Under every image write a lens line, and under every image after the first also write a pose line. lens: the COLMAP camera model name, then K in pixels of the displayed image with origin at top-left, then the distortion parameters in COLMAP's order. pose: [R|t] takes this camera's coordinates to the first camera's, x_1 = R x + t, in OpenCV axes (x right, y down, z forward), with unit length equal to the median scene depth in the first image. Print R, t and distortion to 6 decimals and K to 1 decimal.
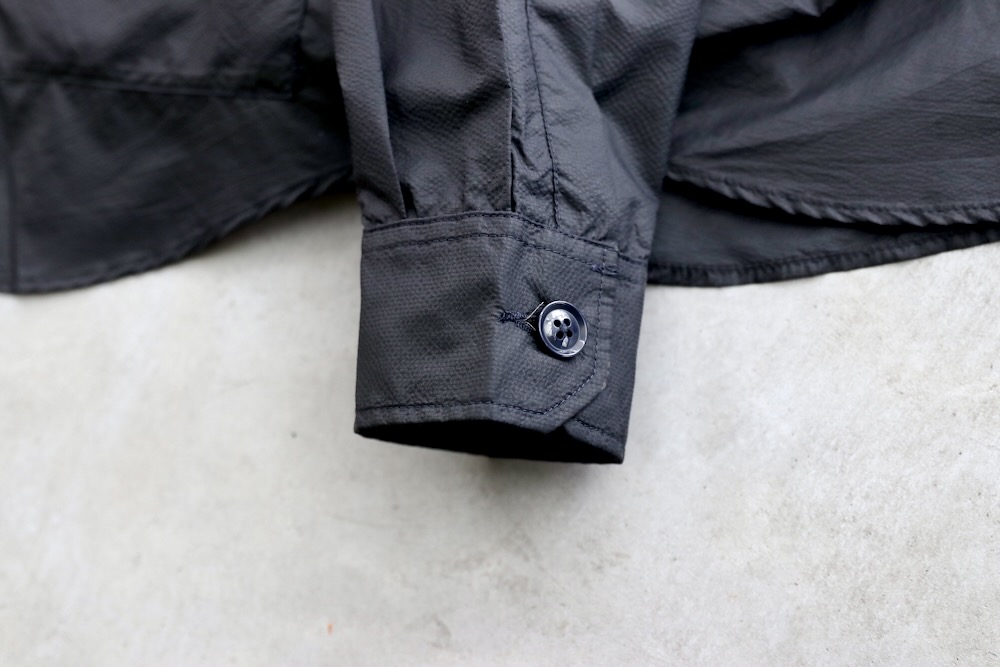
lens RADIAL K [[1449.2, 0, 499.3], [0, 1449.2, 334.3], [0, 0, 1]] dist [0.093878, 0.000000]
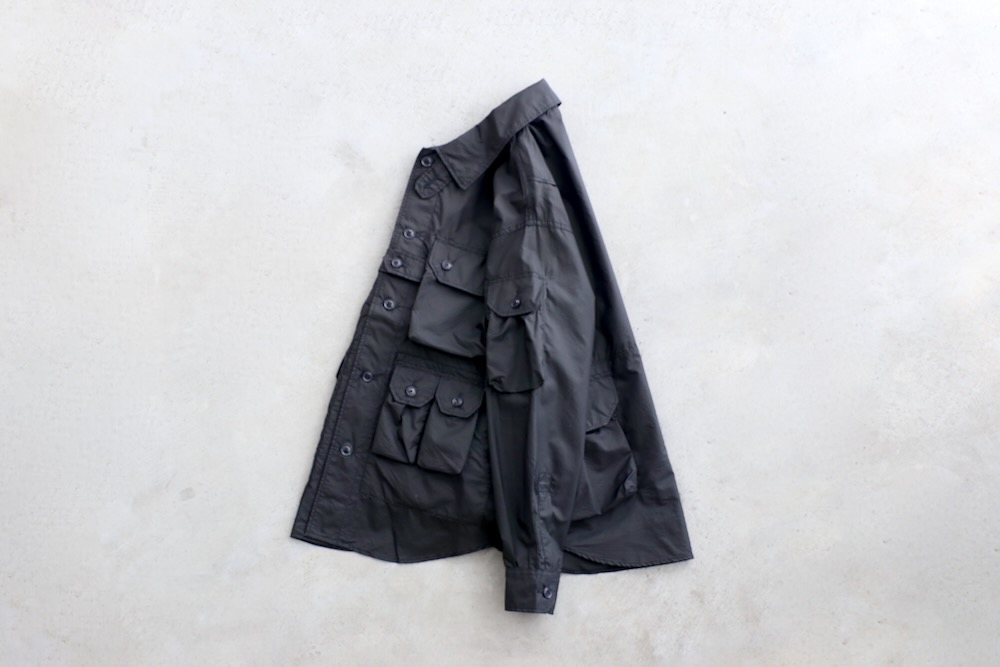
lens RADIAL K [[1612.9, 0, 498.9], [0, 1612.9, 329.3], [0, 0, 1]] dist [0.093220, 0.000000]
pose [[0.992411, 0.056365, 0.109289, -0.690371], [-0.051408, 0.997540, -0.047656, -0.558775], [-0.111707, 0.041676, 0.992867, -4.048598]]
